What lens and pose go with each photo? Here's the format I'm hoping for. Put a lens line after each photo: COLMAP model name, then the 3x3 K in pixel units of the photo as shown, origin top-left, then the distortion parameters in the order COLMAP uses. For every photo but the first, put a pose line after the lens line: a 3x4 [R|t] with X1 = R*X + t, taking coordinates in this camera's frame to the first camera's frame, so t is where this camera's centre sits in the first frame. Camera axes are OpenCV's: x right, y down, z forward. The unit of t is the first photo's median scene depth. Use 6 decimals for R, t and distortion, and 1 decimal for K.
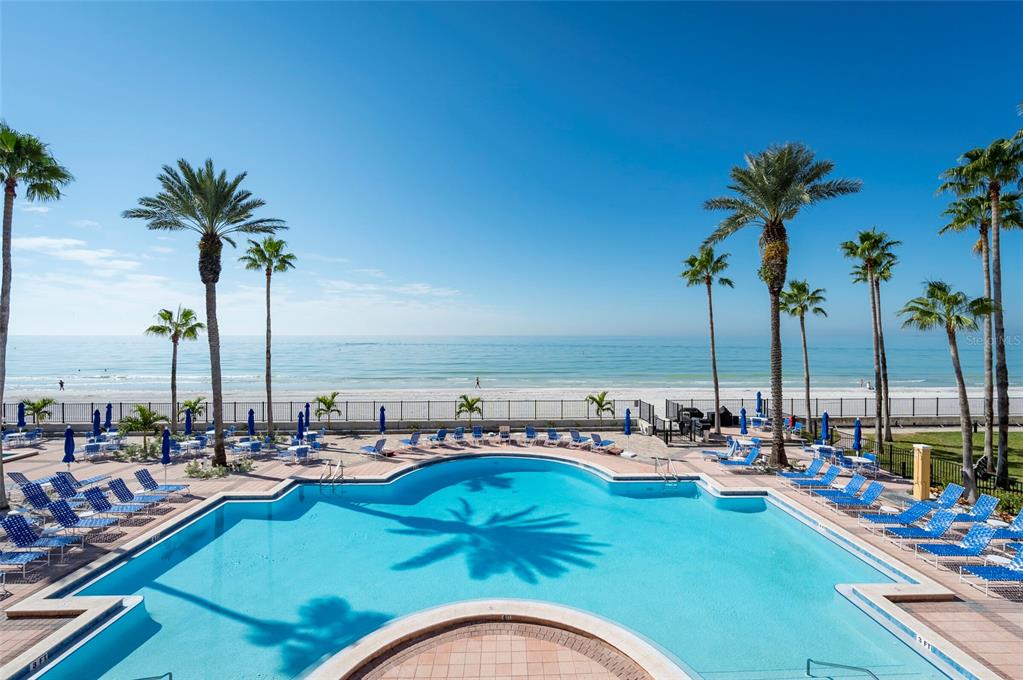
lens RADIAL K [[434.7, 0, 517.0], [0, 434.7, 340.1], [0, 0, 1]] dist [0.002601, 0.000177]
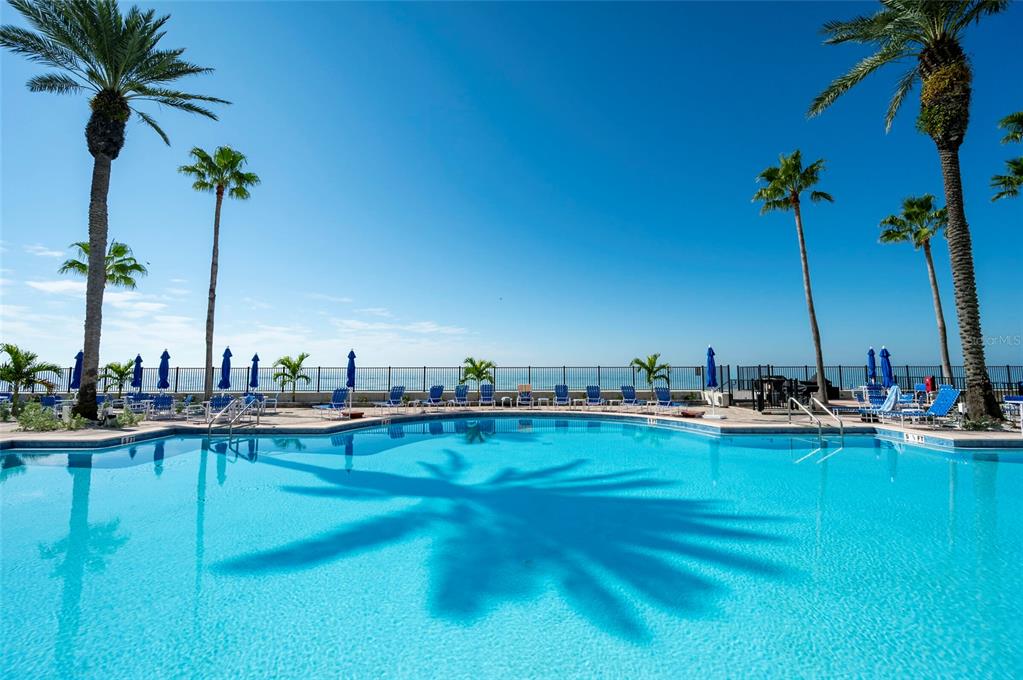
lens RADIAL K [[413.9, 0, 514.3], [0, 413.9, 337.4], [0, 0, 1]] dist [0.001665, 0.000364]
pose [[0.999070, -0.007848, -0.042406, -0.019264], [0.004043, 0.996016, -0.089085, 0.222485], [0.042936, 0.088831, 0.995121, 0.396669]]
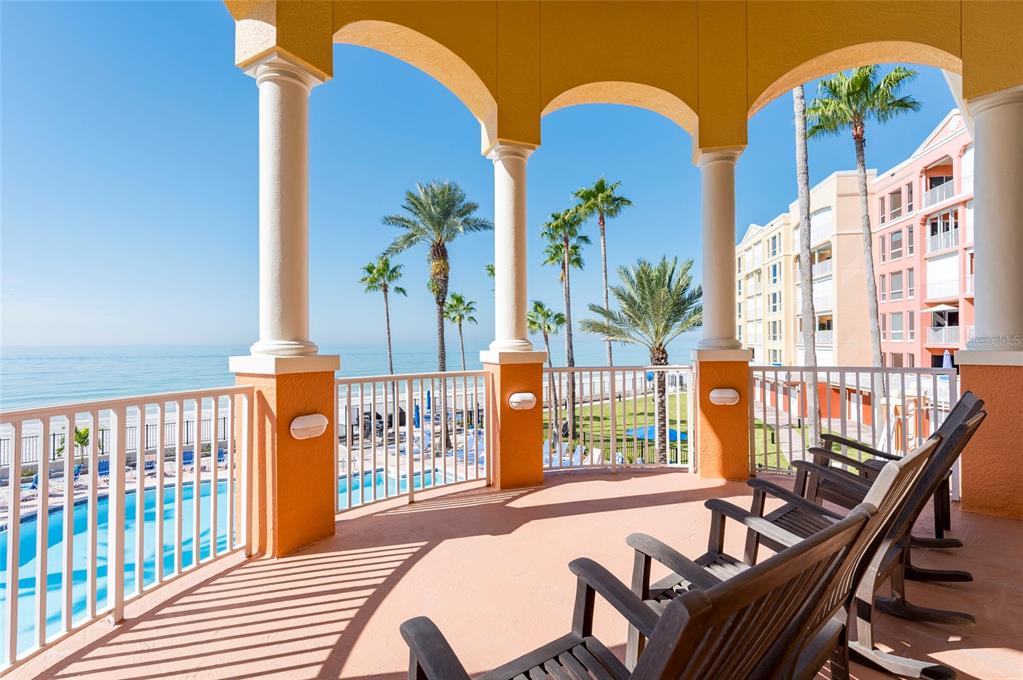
lens RADIAL K [[482.3, 0, 513.2], [0, 482.3, 339.9], [0, 0, 1]] dist [0.001146, -0.001266]
pose [[0.773973, -0.003654, 0.633208, -0.084711], [0.013946, 0.999839, -0.011276, 0.008667], [-0.633065, 0.017558, 0.773899, -0.140143]]
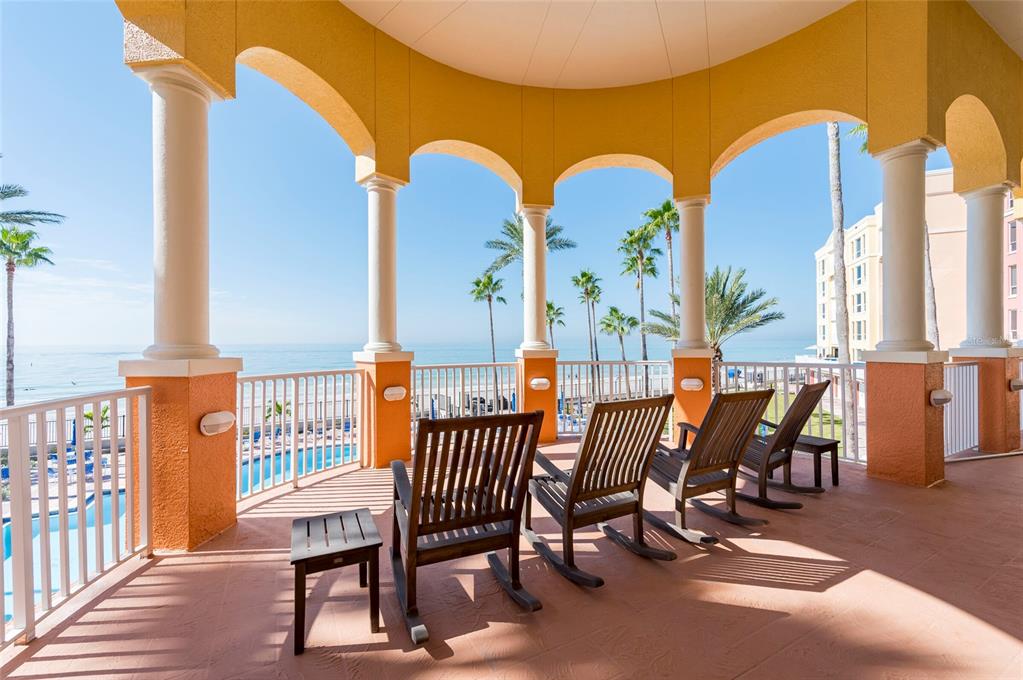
lens RADIAL K [[413.9, 0, 512.7], [0, 413.9, 340.1], [0, 0, 1]] dist [0.001665, 0.000364]
pose [[0.893185, -0.004867, 0.449663, -0.081552], [0.011706, 0.999854, -0.012429, 0.008399], [-0.449537, 0.016365, 0.893112, -0.198428]]
